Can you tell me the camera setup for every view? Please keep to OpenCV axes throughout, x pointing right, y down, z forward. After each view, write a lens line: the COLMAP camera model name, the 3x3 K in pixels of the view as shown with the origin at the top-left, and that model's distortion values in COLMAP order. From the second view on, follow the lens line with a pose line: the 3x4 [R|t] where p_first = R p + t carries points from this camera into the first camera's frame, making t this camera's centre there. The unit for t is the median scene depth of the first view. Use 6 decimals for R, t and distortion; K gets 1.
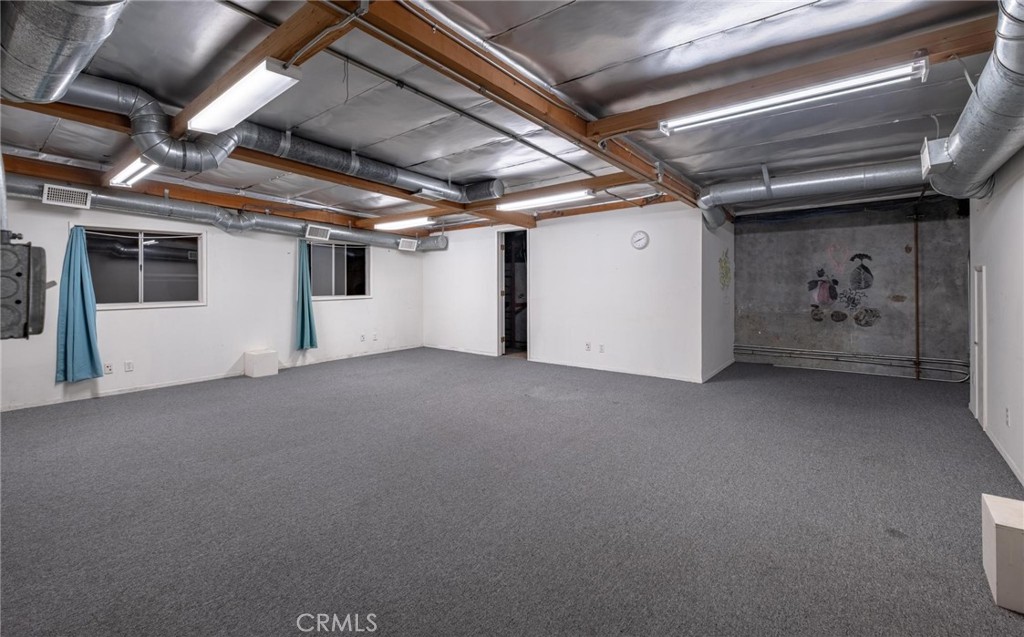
lens RADIAL K [[445.9, 0, 498.2], [0, 445.9, 276.2], [0, 0, 1]] dist [0.003301, -0.000094]
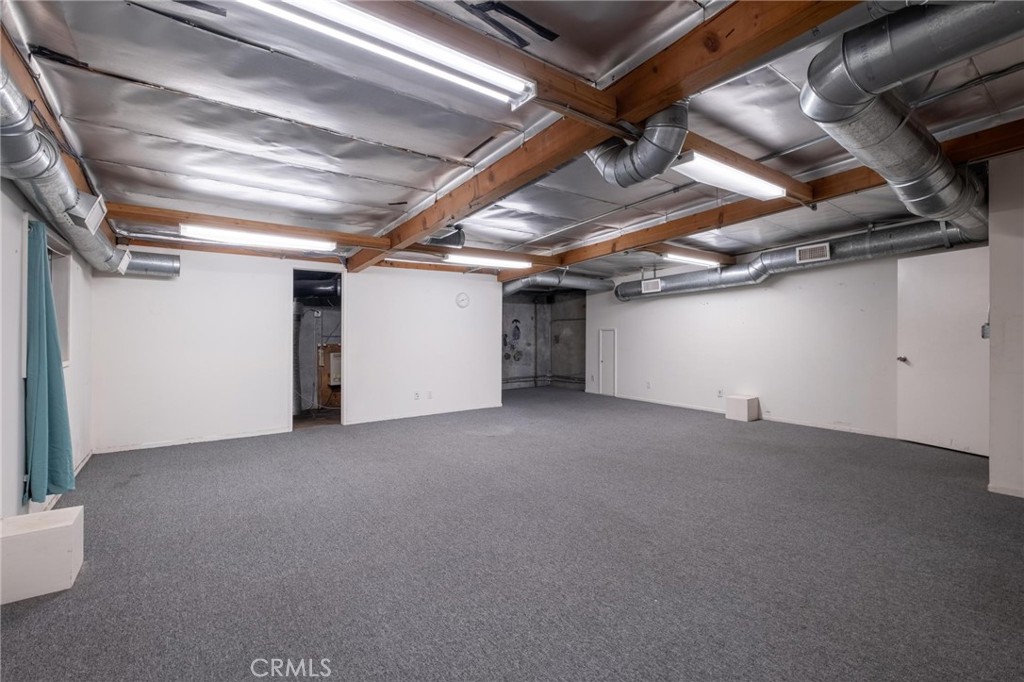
lens RADIAL K [[446.0, 0, 511.6], [0, 446.0, 339.2], [0, 0, 1]] dist [-0.001176, -0.003013]
pose [[0.232458, -0.000983, 0.972606, -0.895296], [-0.009193, 0.999953, 0.003208, 0.022171], [-0.972563, -0.009687, 0.232438, 0.624705]]
